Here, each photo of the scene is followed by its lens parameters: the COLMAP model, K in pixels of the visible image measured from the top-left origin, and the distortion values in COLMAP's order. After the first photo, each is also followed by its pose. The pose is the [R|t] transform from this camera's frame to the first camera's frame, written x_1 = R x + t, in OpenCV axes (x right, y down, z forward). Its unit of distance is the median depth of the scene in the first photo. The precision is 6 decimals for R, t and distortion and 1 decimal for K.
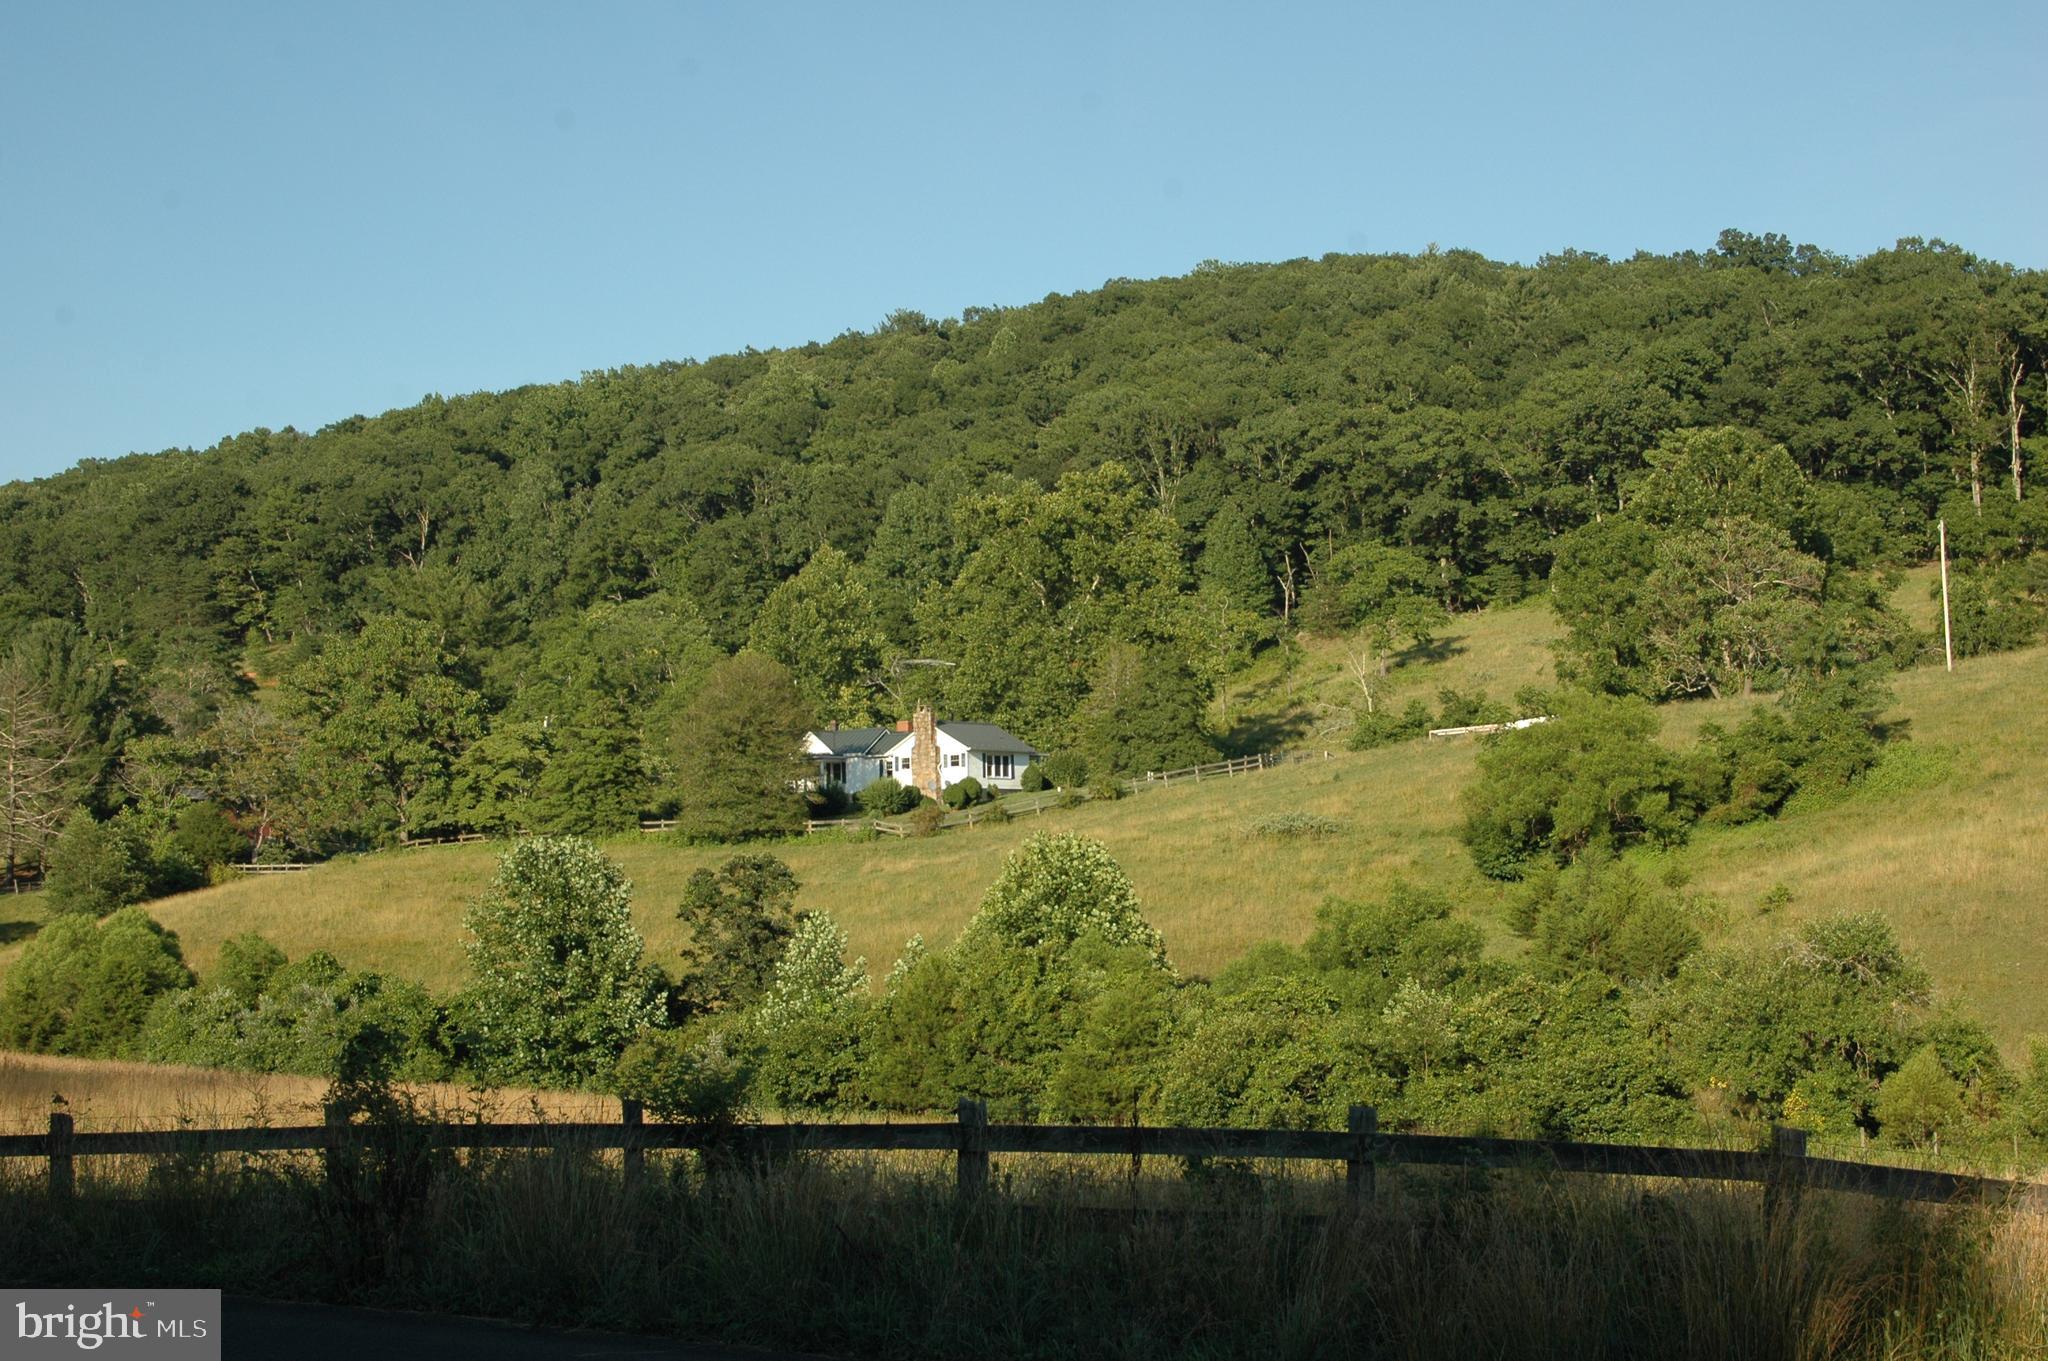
lens RADIAL K [[3079.6, 0, 1025.8], [0, 3079.6, 682.5], [0, 0, 1]] dist [0.045258, 0.000000]
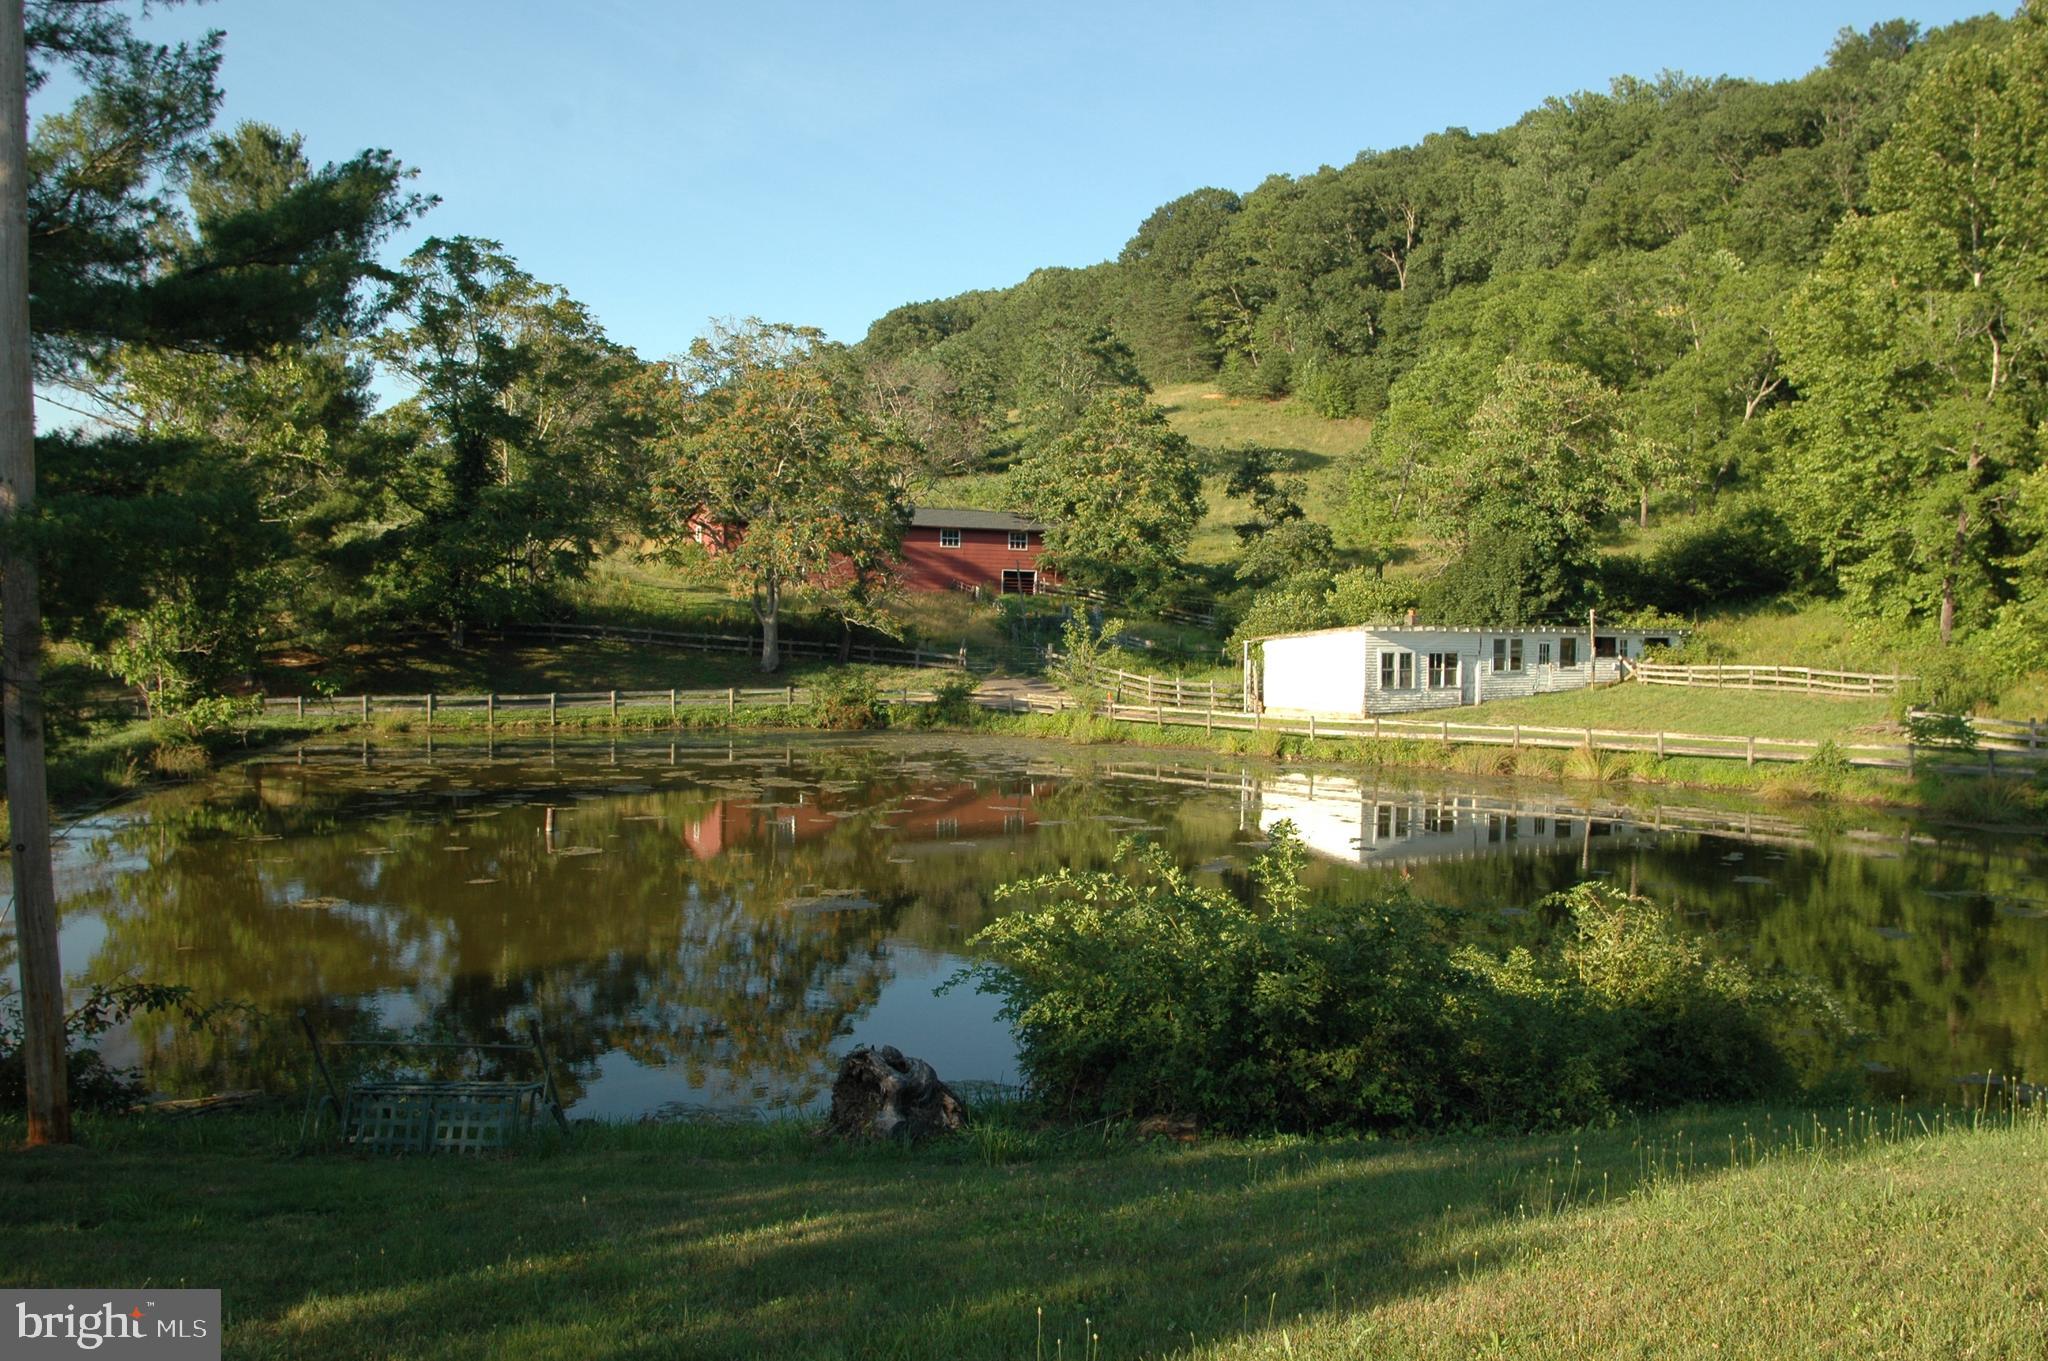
lens RADIAL K [[1789.7, 0, 1030.6], [0, 1789.7, 683.7], [0, 0, 1]] dist [-0.019605, -0.007053]
pose [[0.890623, 0.048333, -0.452167, -0.054599], [0.005971, 0.993007, 0.117904, 0.019401], [0.454704, -0.107708, 0.884106, 0.486419]]
